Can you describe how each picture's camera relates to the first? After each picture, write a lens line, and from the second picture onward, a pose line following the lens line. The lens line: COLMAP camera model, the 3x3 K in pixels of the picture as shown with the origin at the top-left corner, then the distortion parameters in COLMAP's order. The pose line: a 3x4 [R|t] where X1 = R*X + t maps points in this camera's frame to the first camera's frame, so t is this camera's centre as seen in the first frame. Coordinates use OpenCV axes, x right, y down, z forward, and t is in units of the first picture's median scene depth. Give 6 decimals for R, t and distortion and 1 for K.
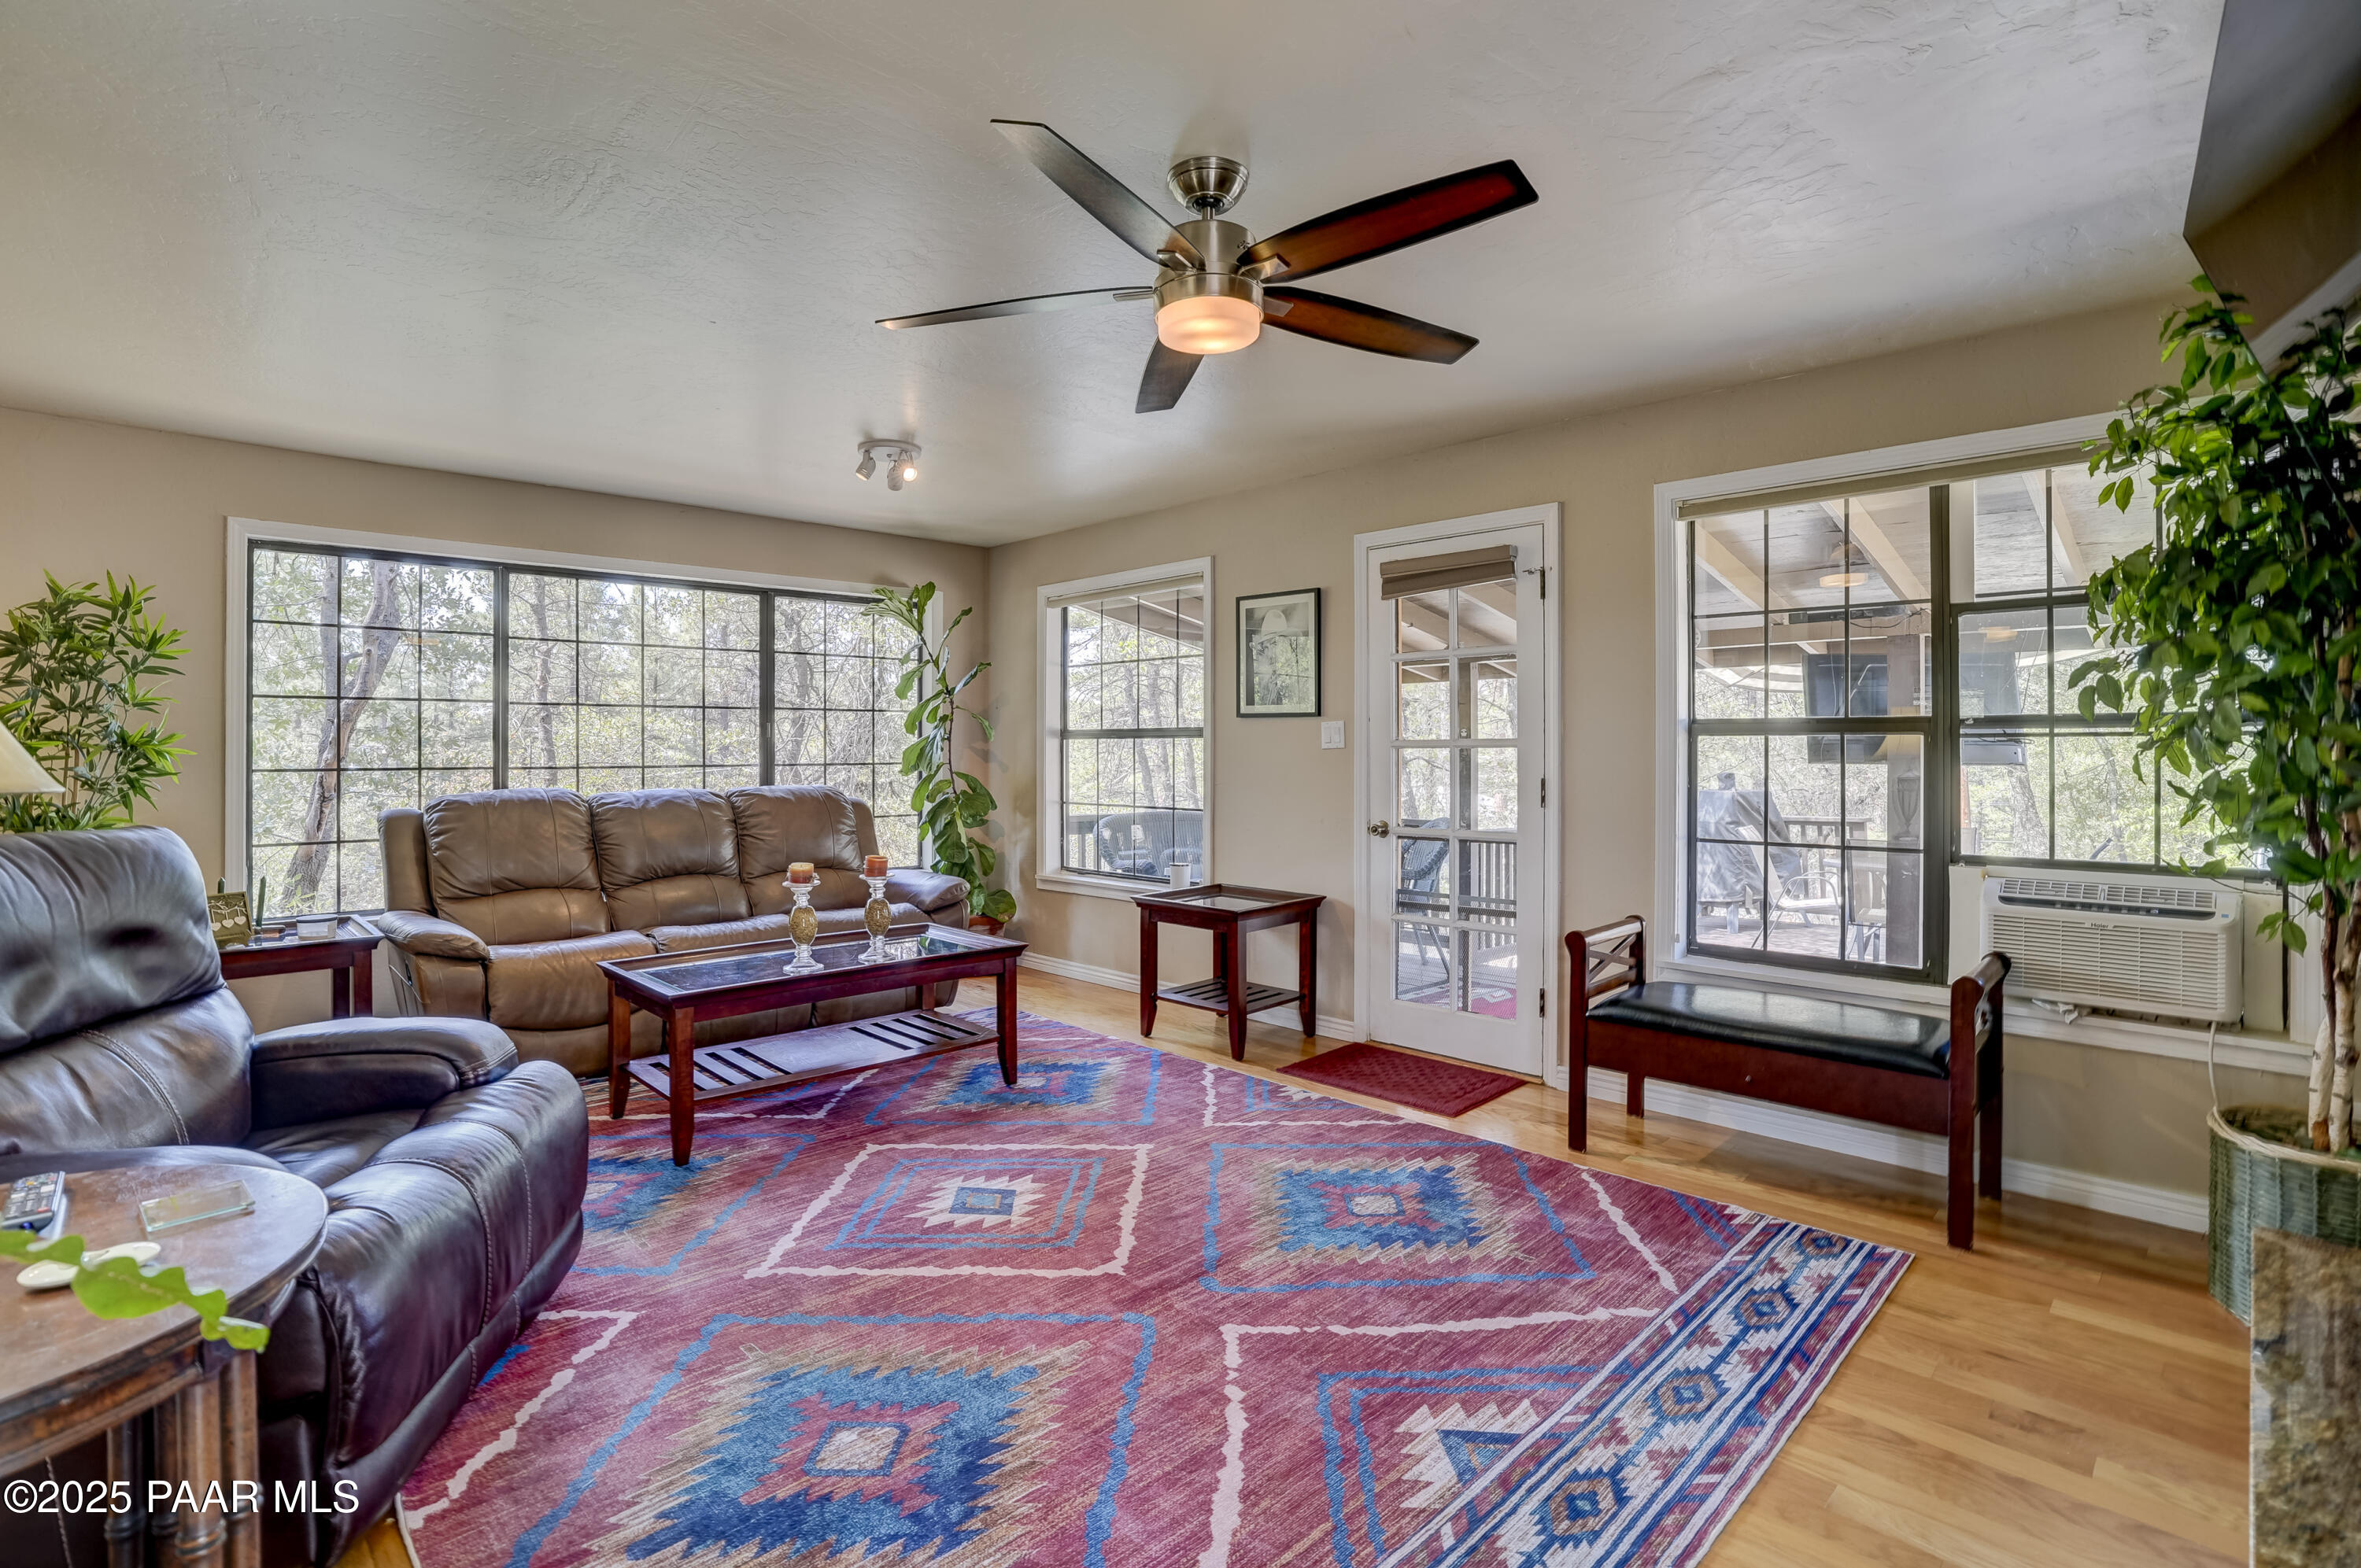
lens RADIAL K [[1140.0, 0, 1245.1], [0, 1140.0, 747.7], [0, 0, 1]] dist [-0.064410, 0.021343]
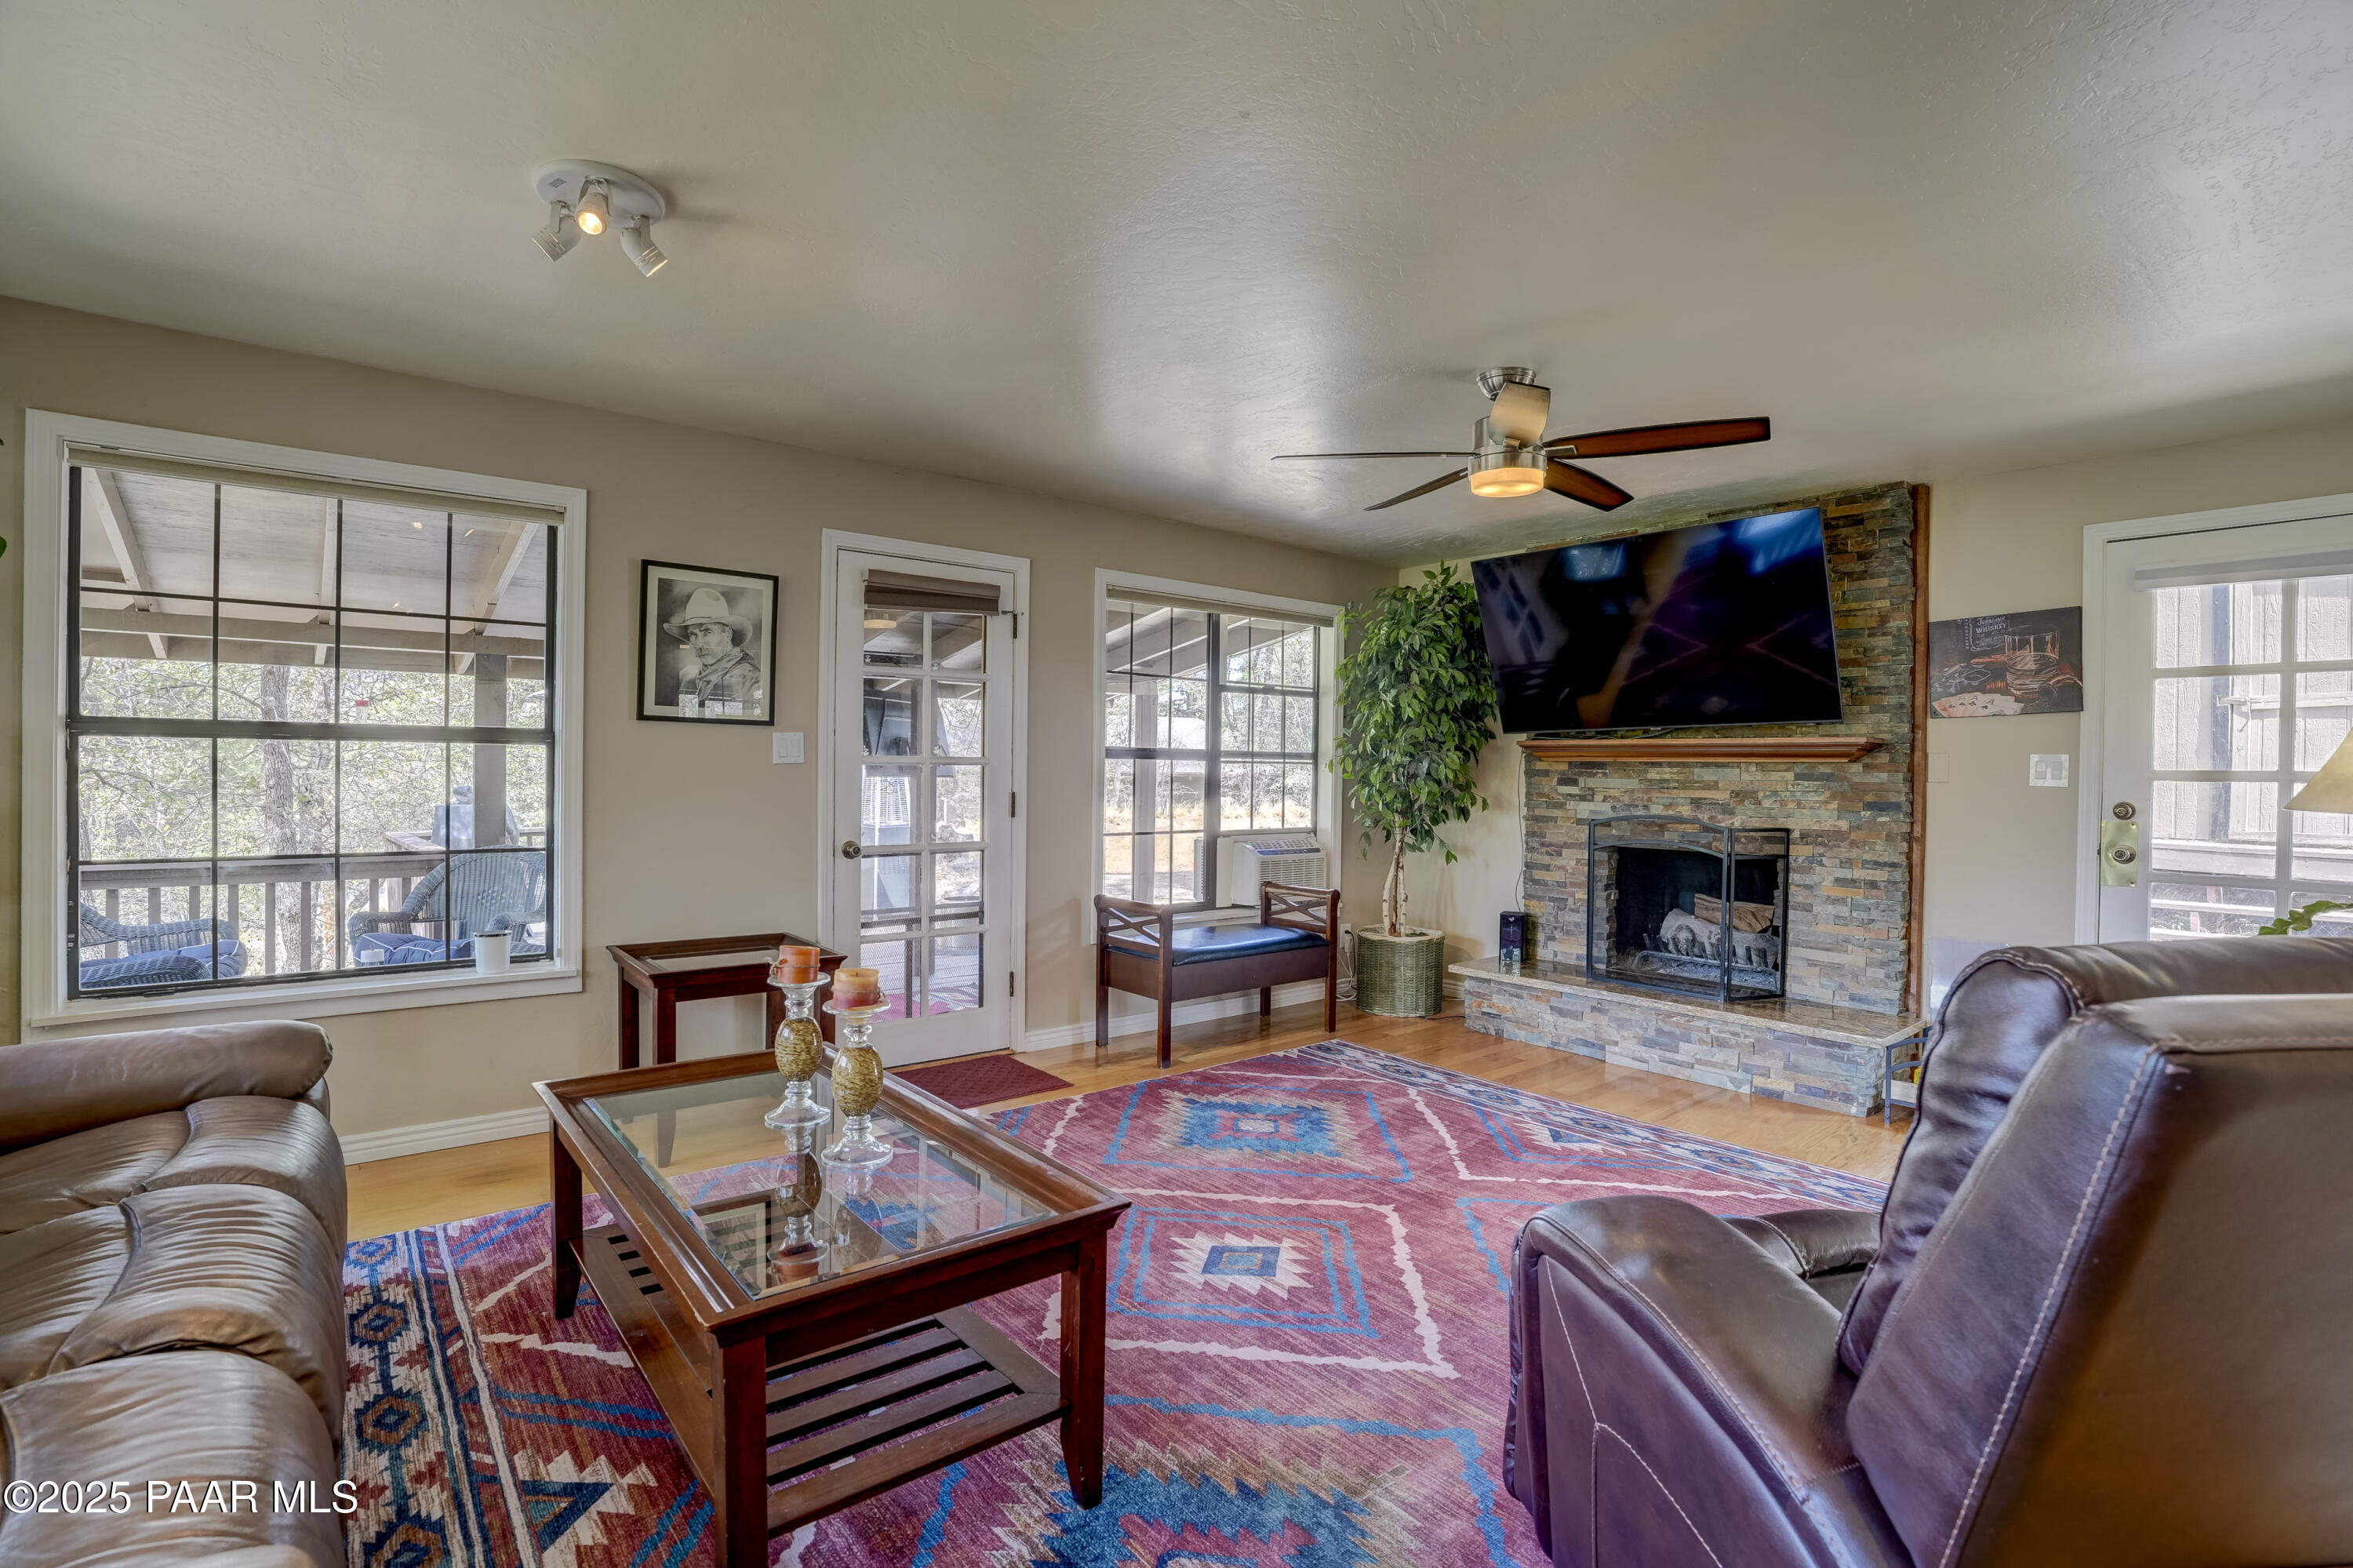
lens RADIAL K [[1083.5, 0, 1147.0], [0, 1083.5, 776.7], [0, 0, 1]] dist [-0.055437, 0.000502]
pose [[0.122042, -0.005431, 0.992510, -1.110225], [-0.012096, 0.999903, 0.006959, 0.002341], [-0.992451, -0.012854, 0.121965, 0.977389]]
